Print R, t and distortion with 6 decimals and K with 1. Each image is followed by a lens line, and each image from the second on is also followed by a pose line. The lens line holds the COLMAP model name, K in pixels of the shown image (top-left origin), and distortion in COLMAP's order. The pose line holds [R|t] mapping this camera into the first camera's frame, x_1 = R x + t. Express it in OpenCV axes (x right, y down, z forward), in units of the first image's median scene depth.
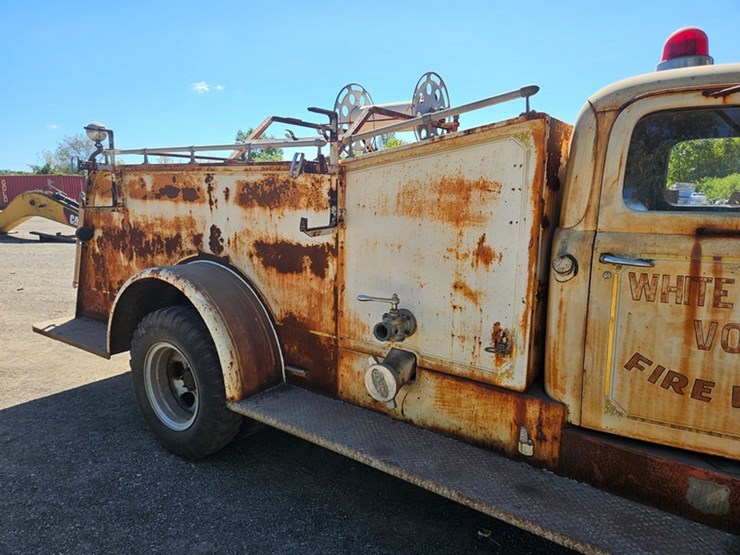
lens RADIAL K [[491.1, 0, 364.2], [0, 491.1, 271.9], [0, 0, 1]] dist [0.078884, -0.067842]
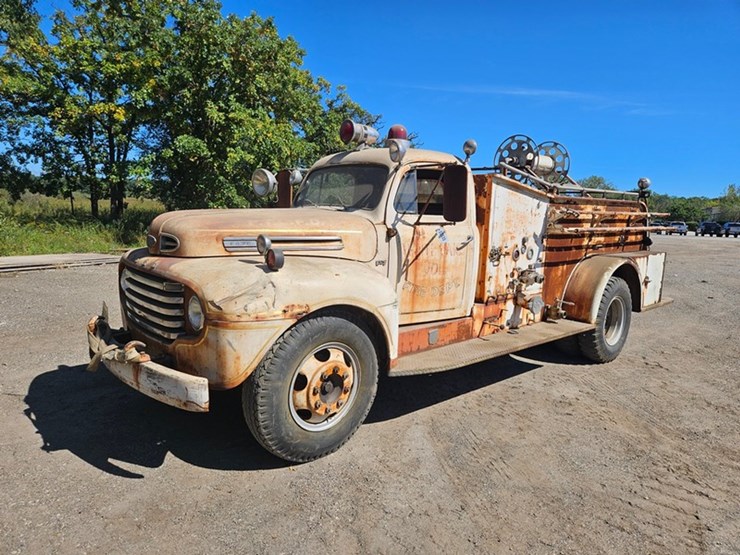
lens RADIAL K [[491.1, 0, 376.0], [0, 491.1, 273.0], [0, 0, 1]] dist [0.078884, -0.067842]
pose [[-0.199557, 0.113916, -0.973242, 2.266949], [-0.199250, 0.967752, 0.154128, -0.165644], [0.959415, 0.224675, -0.170424, 1.175785]]
